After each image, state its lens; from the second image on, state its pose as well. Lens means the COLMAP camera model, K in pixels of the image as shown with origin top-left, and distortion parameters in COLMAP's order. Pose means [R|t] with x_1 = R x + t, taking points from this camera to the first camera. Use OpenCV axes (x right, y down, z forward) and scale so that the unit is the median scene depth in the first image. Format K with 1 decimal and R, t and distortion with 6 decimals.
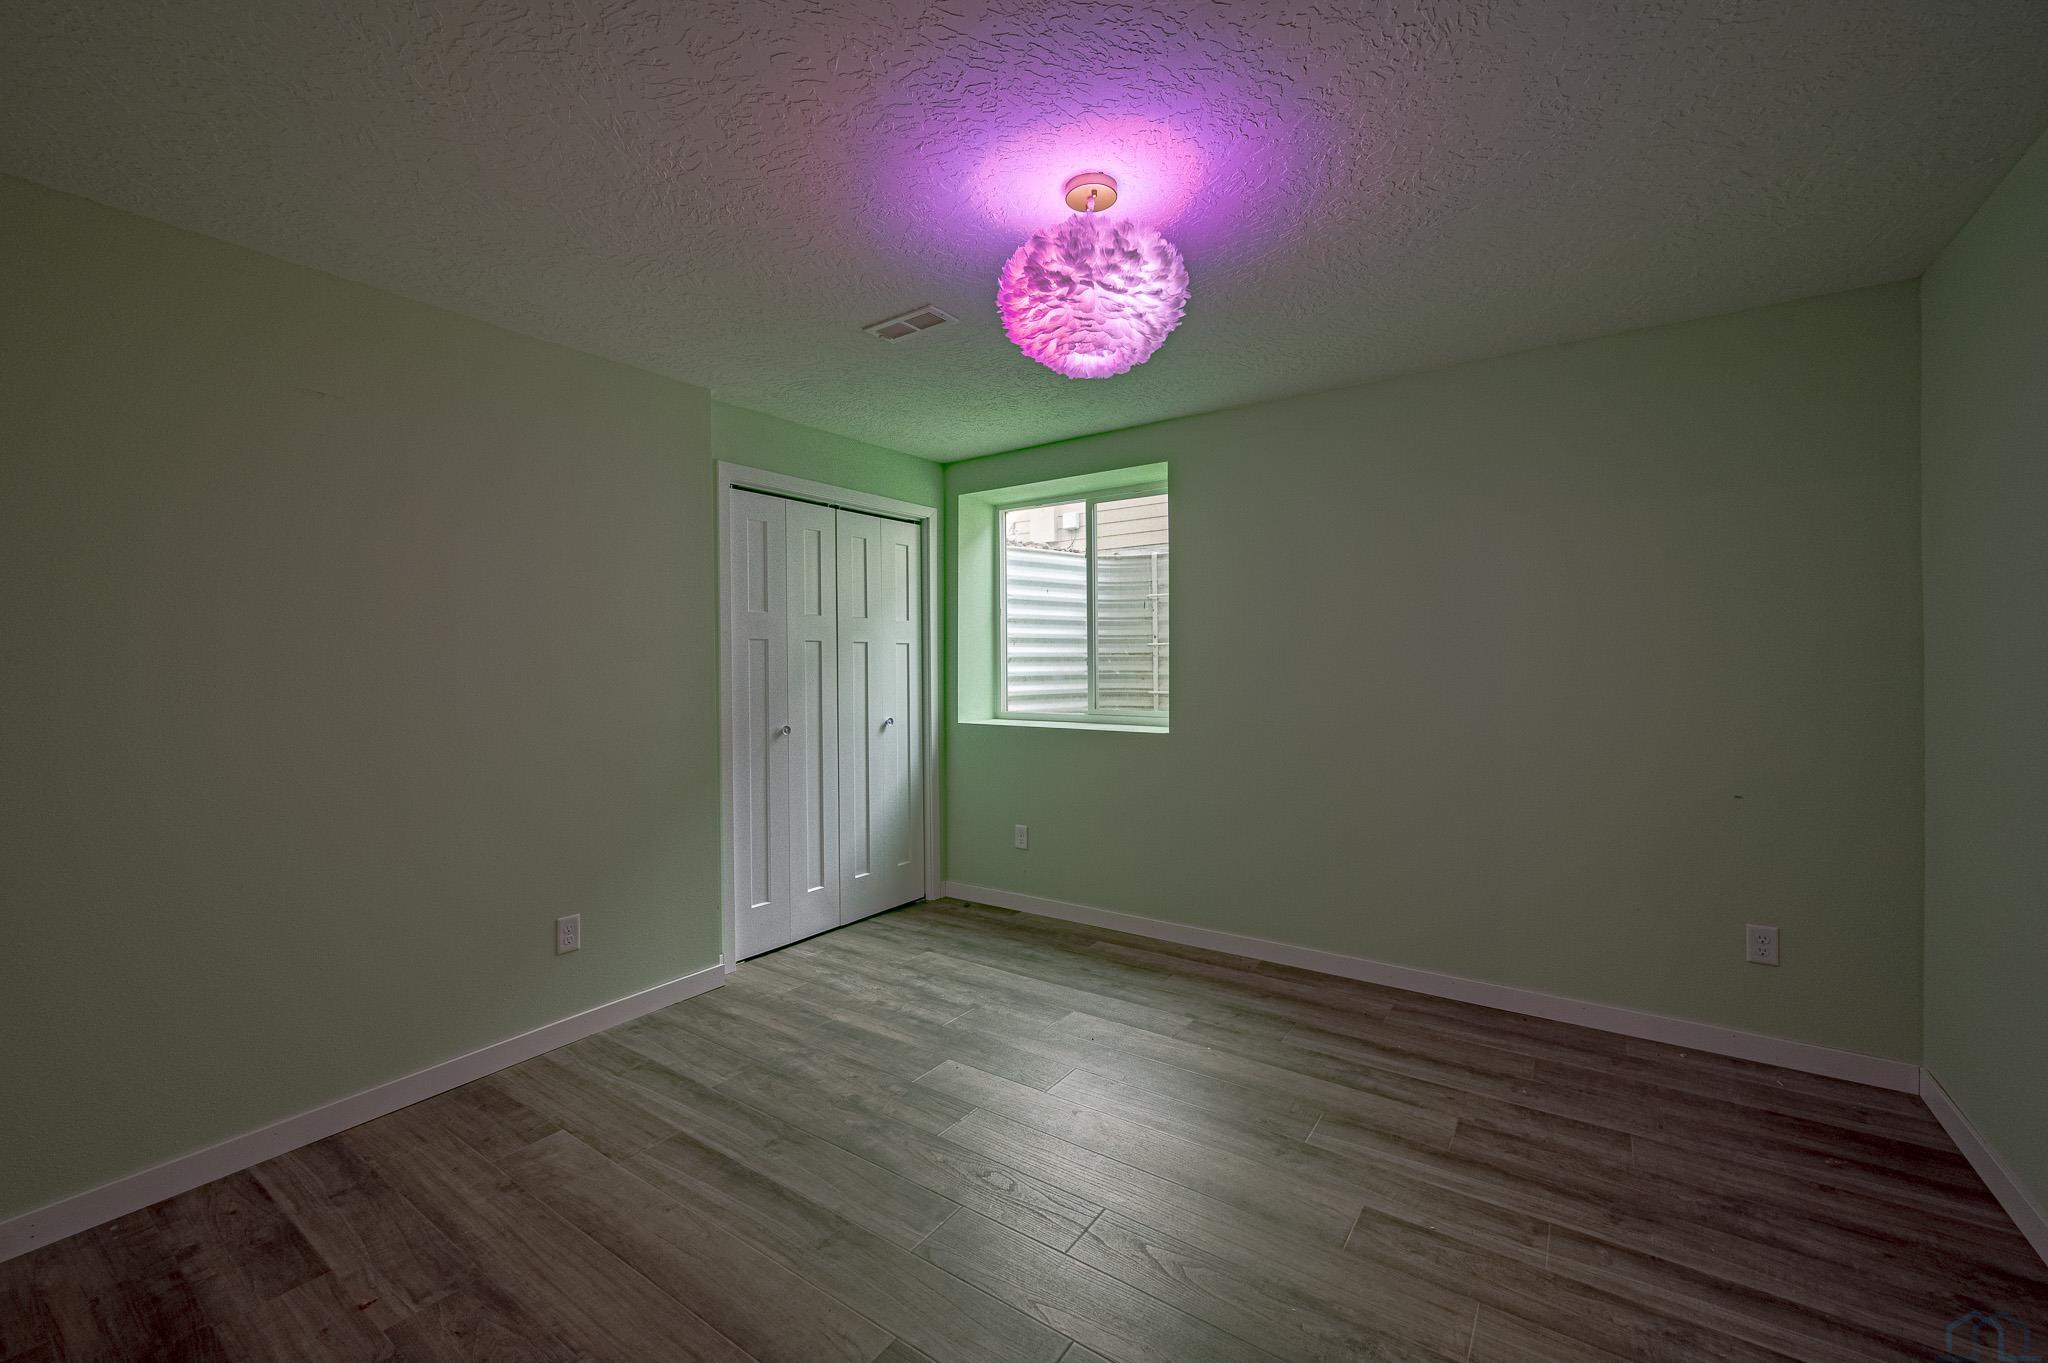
lens RADIAL K [[832.9, 0, 1004.8], [0, 832.9, 641.9], [0, 0, 1]] dist [-0.001573, 0.000021]
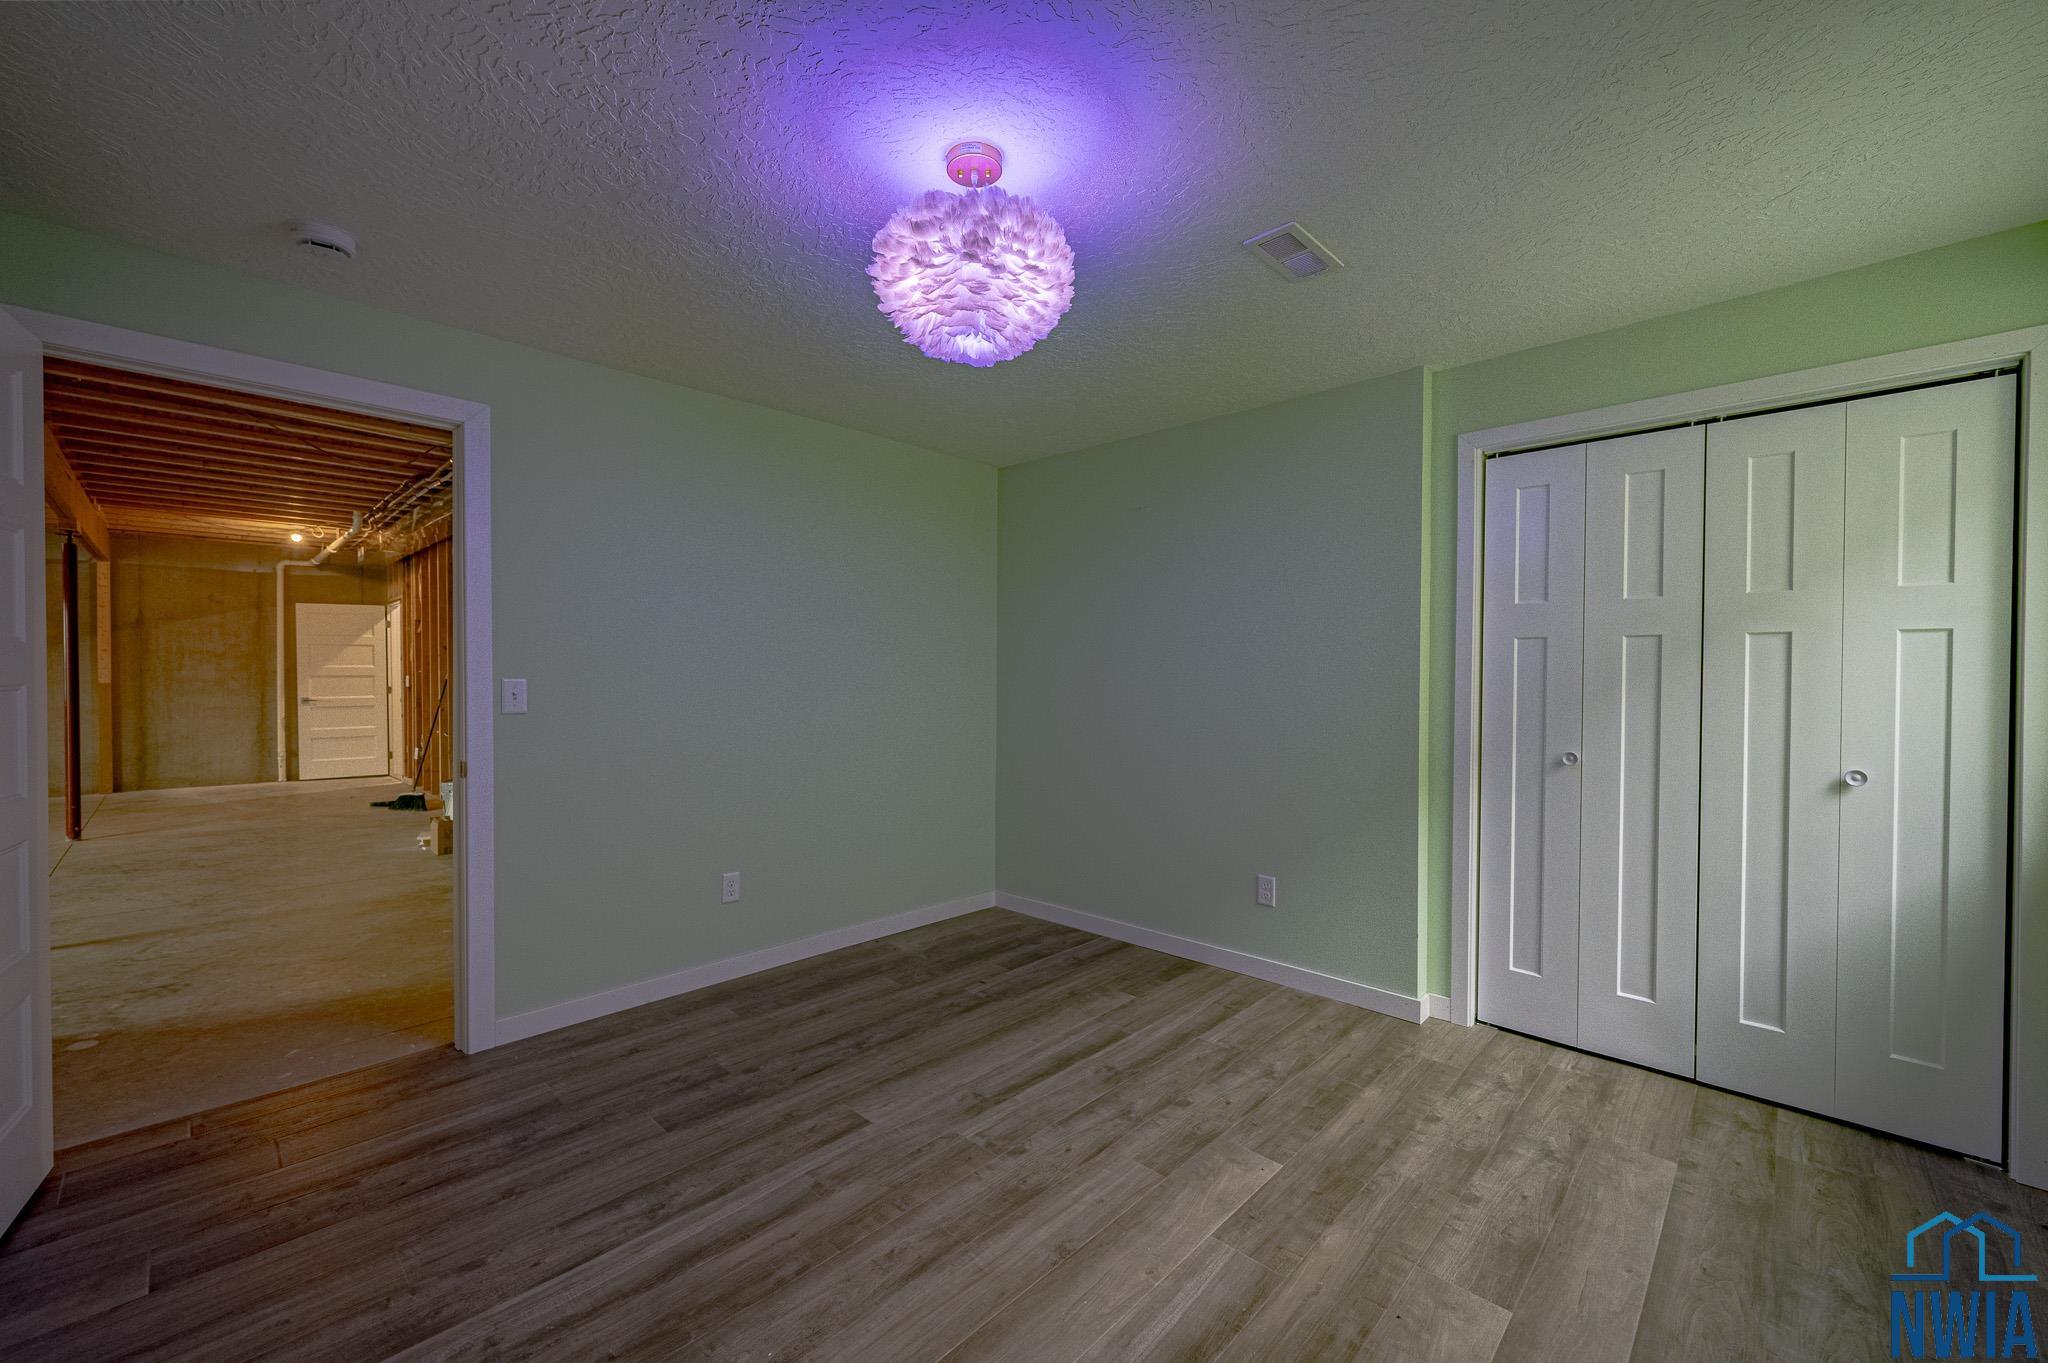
lens RADIAL K [[812.5, 0, 1018.0], [0, 812.5, 684.8], [0, 0, 1]] dist [-0.000954, 0.000029]
pose [[-0.153538, 0.023158, -0.987871, 0.750509], [0.025646, 0.999482, 0.019444, 0.018524], [0.987810, -0.022350, -0.154052, 0.898339]]
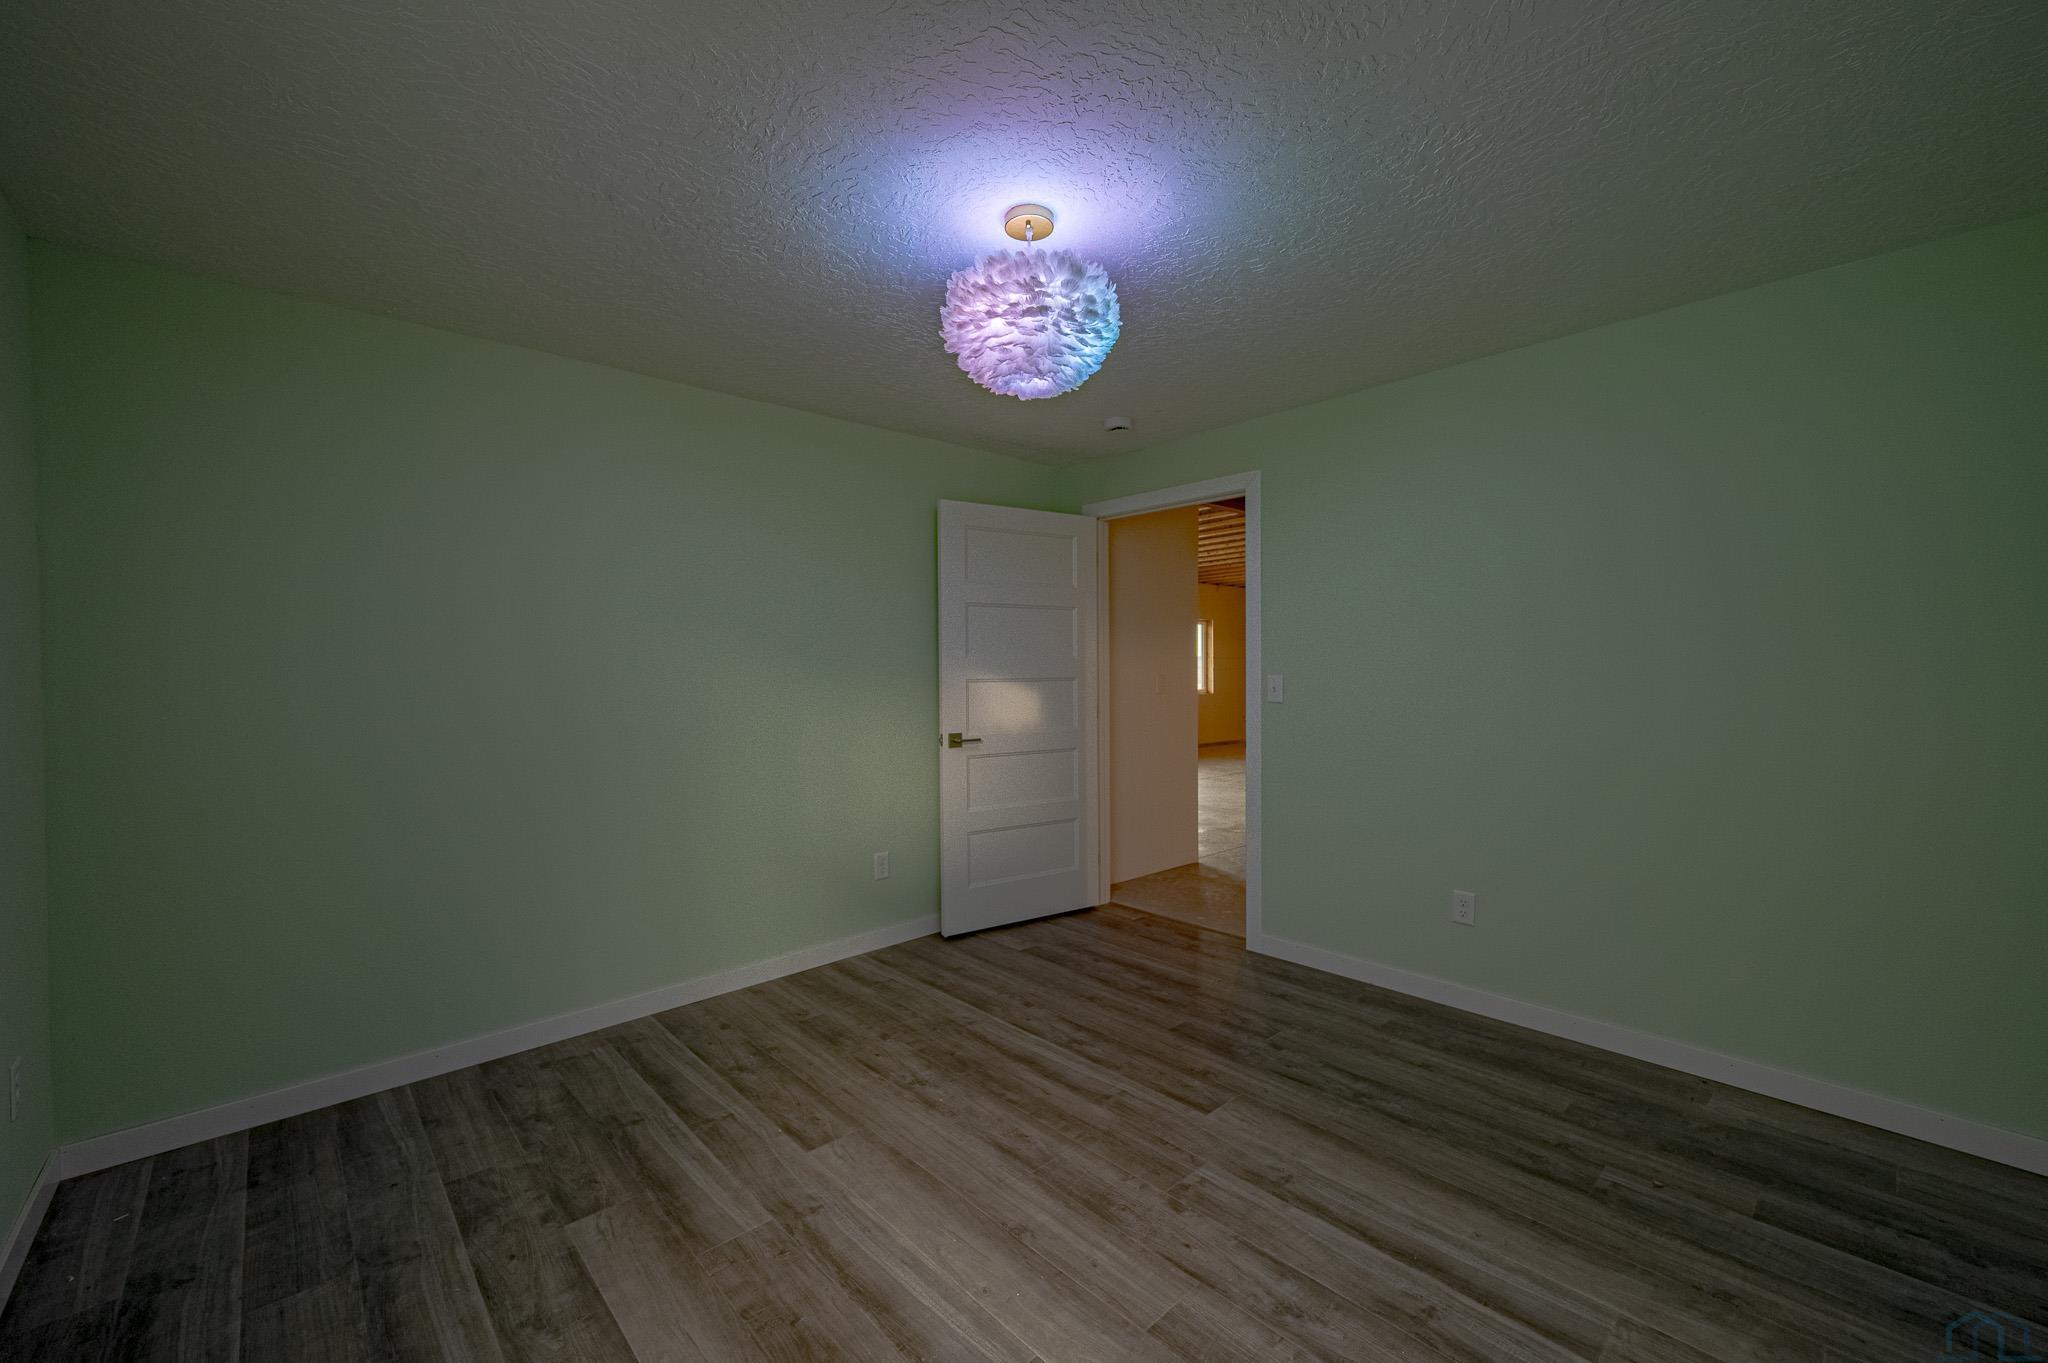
lens RADIAL K [[812.5, 0, 1018.0], [0, 812.5, 684.8], [0, 0, 1]] dist [-0.000954, 0.000029]
pose [[-0.977600, 0.011826, 0.210137, -0.068186], [0.010064, 0.999905, -0.009454, 0.038139], [-0.210229, -0.007127, -0.977626, 1.514543]]
